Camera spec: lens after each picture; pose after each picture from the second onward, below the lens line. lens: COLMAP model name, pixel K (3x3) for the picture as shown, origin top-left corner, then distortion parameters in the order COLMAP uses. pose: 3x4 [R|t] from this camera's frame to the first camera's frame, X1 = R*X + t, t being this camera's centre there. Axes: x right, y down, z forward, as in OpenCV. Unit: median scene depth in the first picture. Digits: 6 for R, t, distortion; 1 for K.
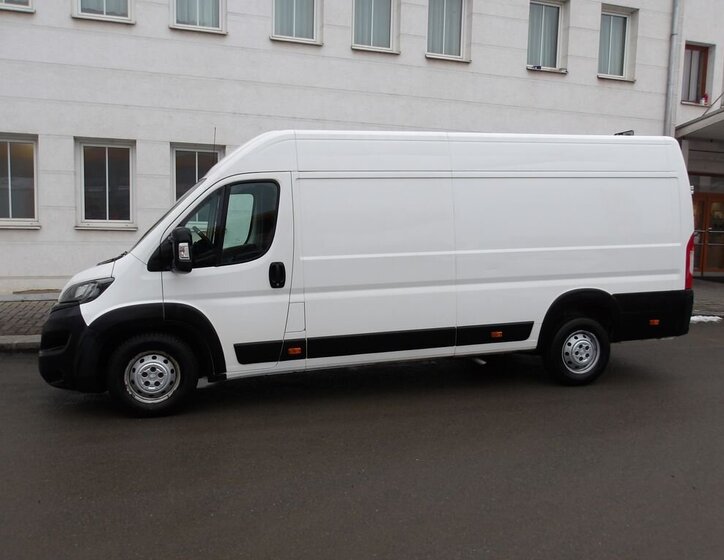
lens RADIAL K [[610.8, 0, 373.2], [0, 610.8, 277.6], [0, 0, 1]] dist [-0.007577, 0.012120]
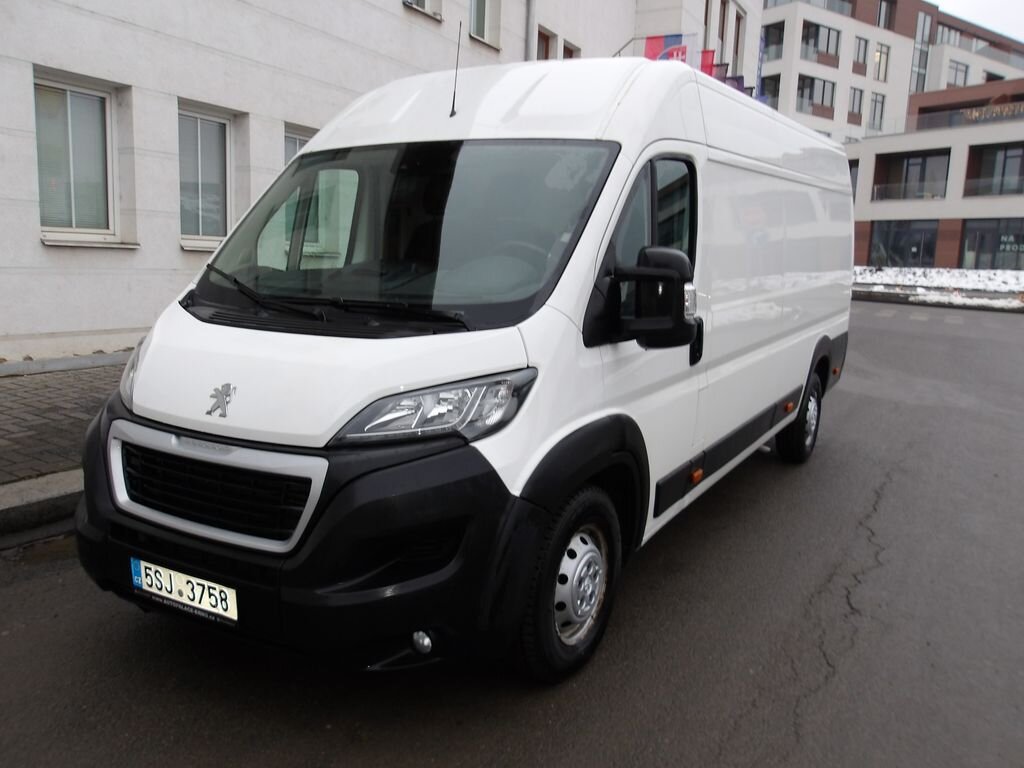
lens RADIAL K [[839.7, 0, 512.9], [0, 839.7, 384.6], [0, 0, 1]] dist [-0.007494, 0.011307]
pose [[0.739452, -0.086424, 0.667639, -0.646926], [0.027050, 0.994739, 0.098807, -0.036105], [-0.672666, -0.055003, 0.737899, 0.476817]]
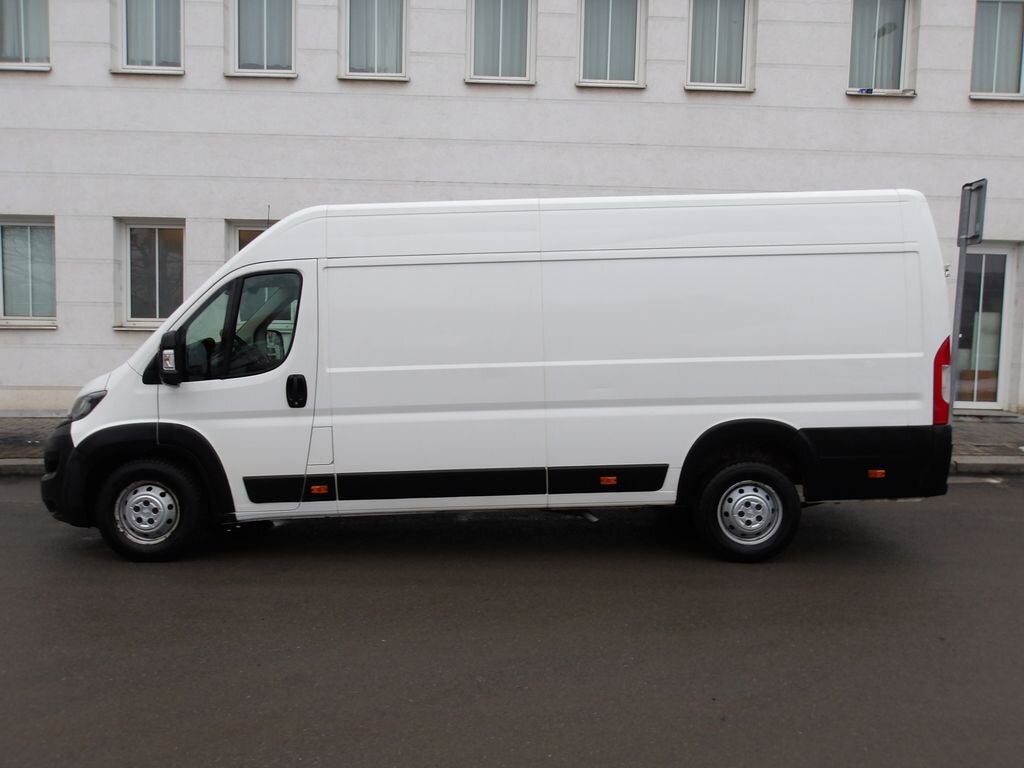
lens RADIAL K [[839.7, 0, 534.4], [0, 839.7, 380.3], [0, 0, 1]] dist [-0.007494, 0.011307]
pose [[0.964766, 0.014001, -0.262738, 0.353343], [-0.019110, 0.999675, -0.016899, -0.004807], [0.262415, 0.021324, 0.964719, 0.035500]]
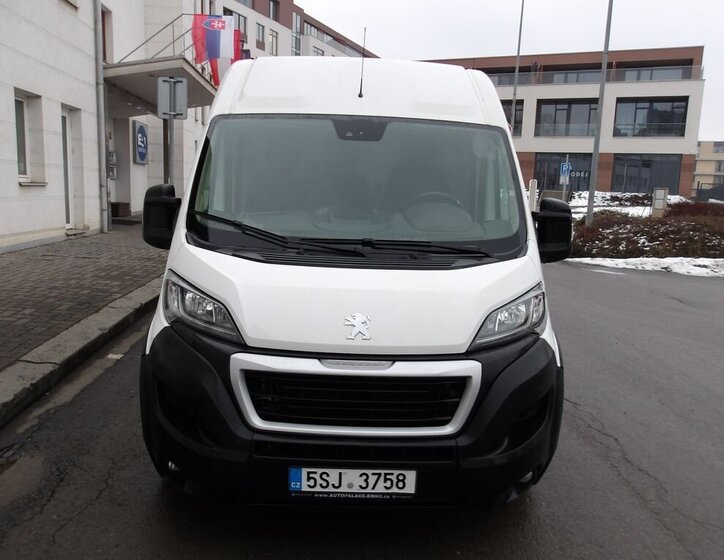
lens RADIAL K [[610.8, 0, 358.5], [0, 610.8, 274.9], [0, 0, 1]] dist [-0.007577, 0.012120]
pose [[0.285081, -0.136141, 0.948786, -0.850477], [0.037769, 0.990688, 0.130805, -0.076242], [-0.957759, -0.001455, 0.287569, 0.797696]]
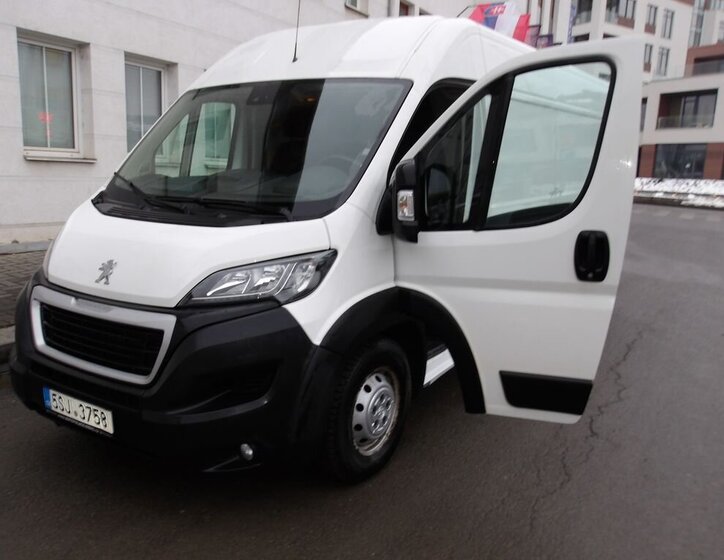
lens RADIAL K [[610.8, 0, 365.1], [0, 610.8, 284.5], [0, 0, 1]] dist [-0.007577, 0.012120]
pose [[0.765668, -0.101756, 0.635136, -0.600837], [0.023400, 0.991161, 0.130586, -0.032106], [-0.642810, -0.085123, 0.761281, 0.453563]]
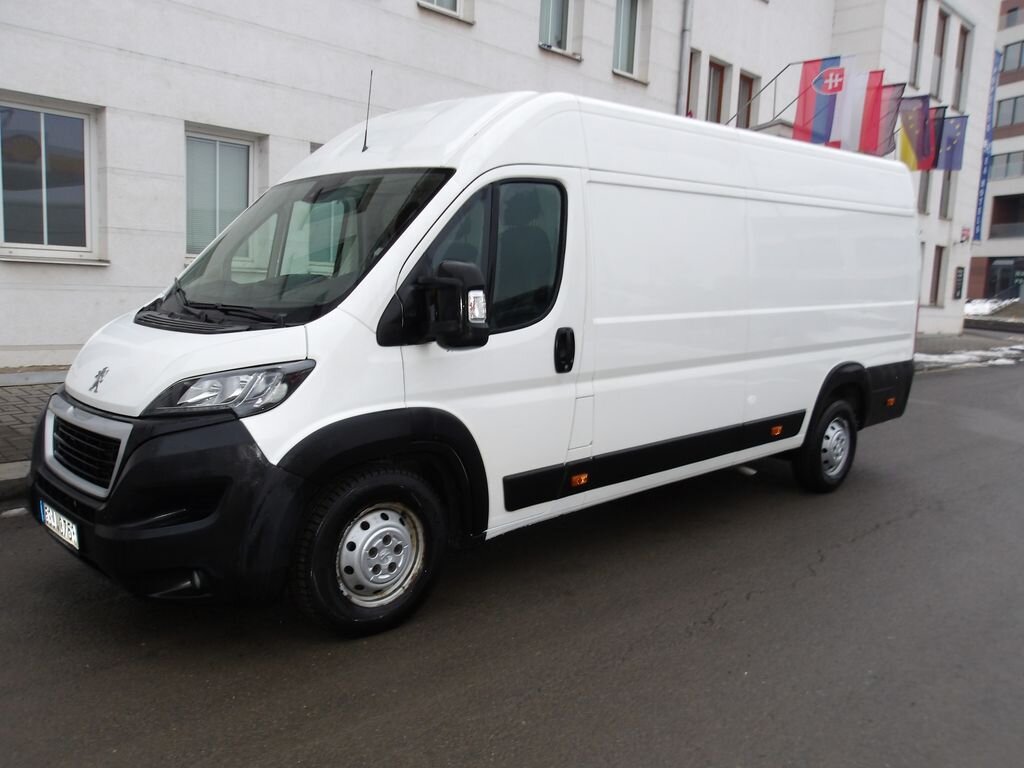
lens RADIAL K [[839.7, 0, 522.3], [0, 839.7, 386.7], [0, 0, 1]] dist [-0.007494, 0.011307]
pose [[0.890832, -0.033147, 0.453122, -0.462057], [0.007389, 0.998260, 0.058499, -0.013700], [-0.454273, -0.048764, 0.889527, 0.269185]]
